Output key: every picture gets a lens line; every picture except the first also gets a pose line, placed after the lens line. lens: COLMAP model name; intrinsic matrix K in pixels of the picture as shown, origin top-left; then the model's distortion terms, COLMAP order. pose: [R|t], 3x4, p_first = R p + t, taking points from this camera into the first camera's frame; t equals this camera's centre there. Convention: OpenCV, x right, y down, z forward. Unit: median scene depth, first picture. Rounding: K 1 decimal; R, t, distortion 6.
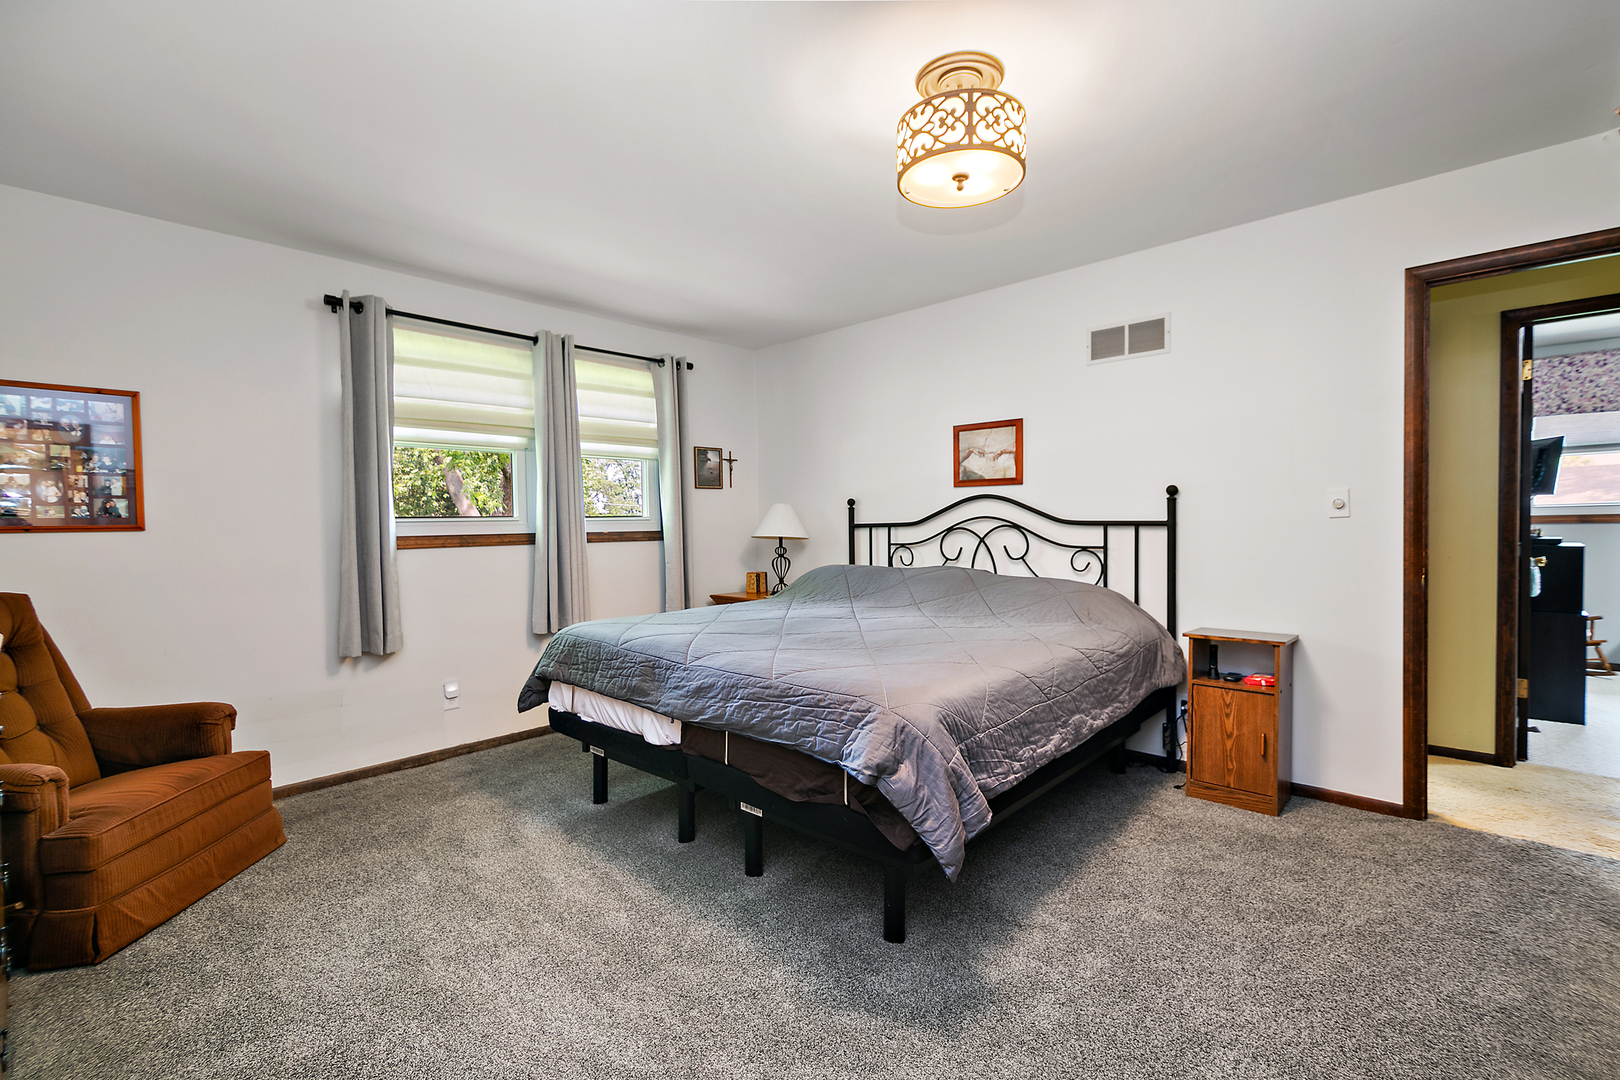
lens RADIAL K [[737.0, 0, 791.3], [0, 737.0, 523.6], [0, 0, 1]] dist [0.000632, -0.009697]
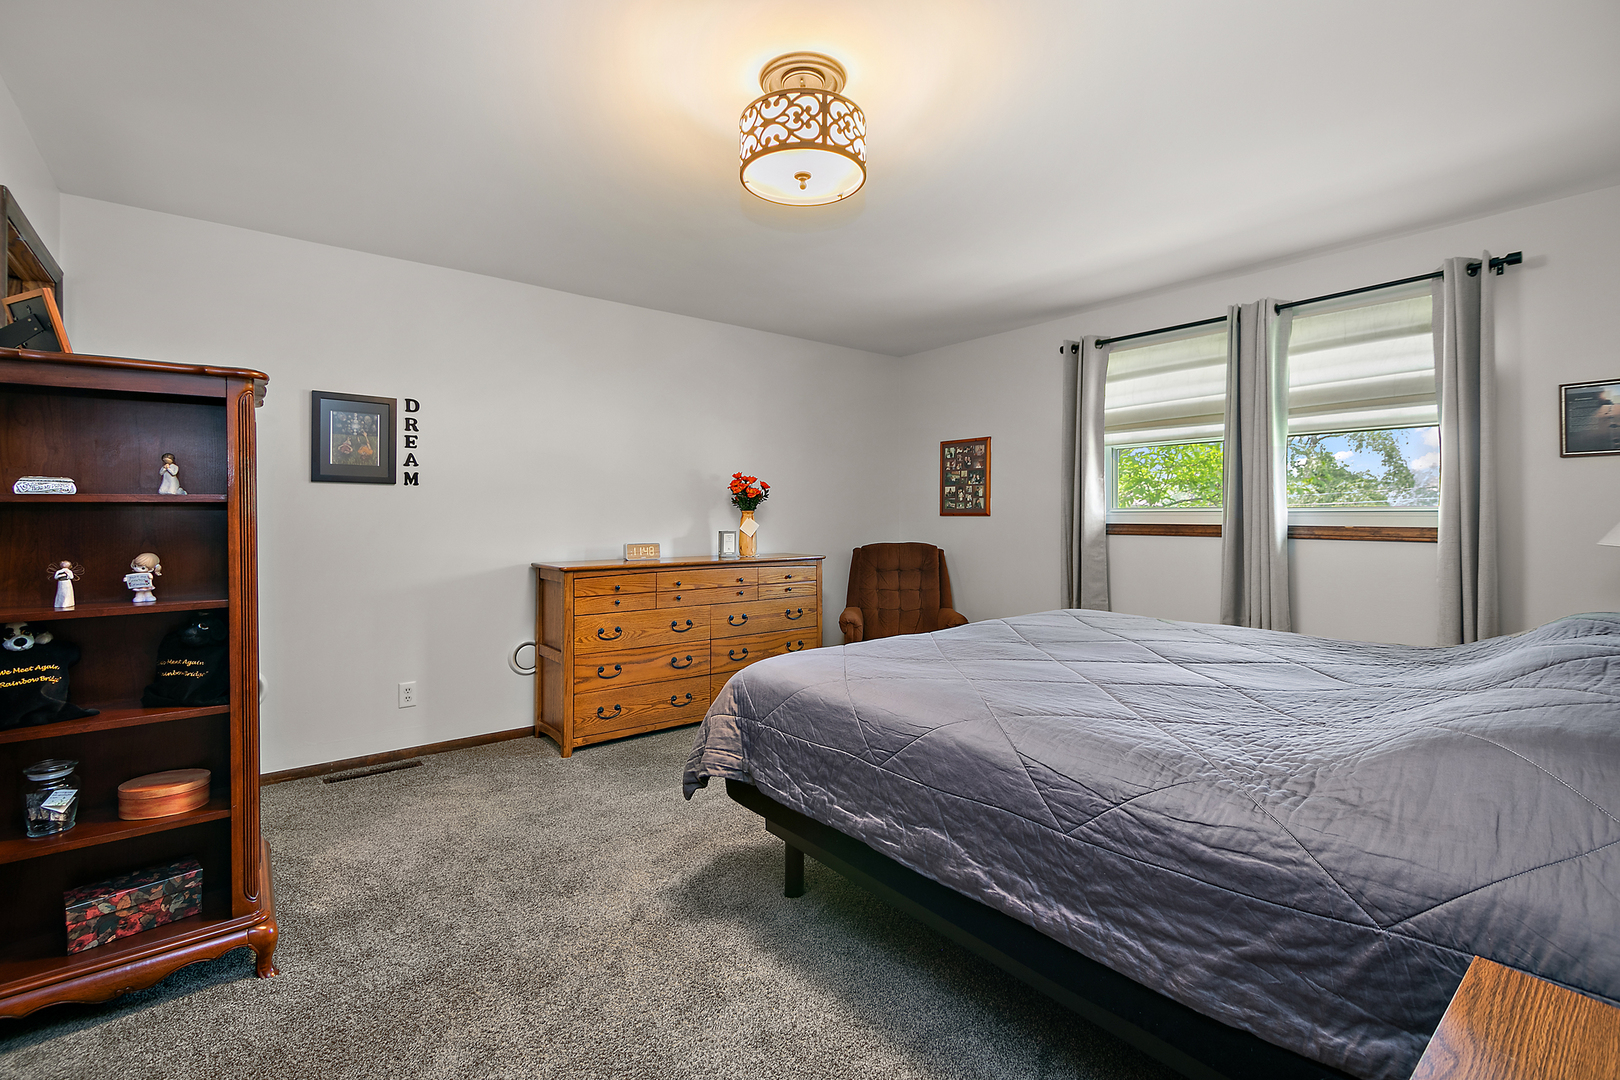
lens RADIAL K [[691.7, 0, 814.2], [0, 691.7, 509.7], [0, 0, 1]] dist [-0.000415, -0.000049]
pose [[-0.127231, 0.002795, -0.991869, 0.793275], [-0.004060, 0.999986, 0.003339, -0.009436], [0.991865, 0.004452, -0.127218, 0.790057]]
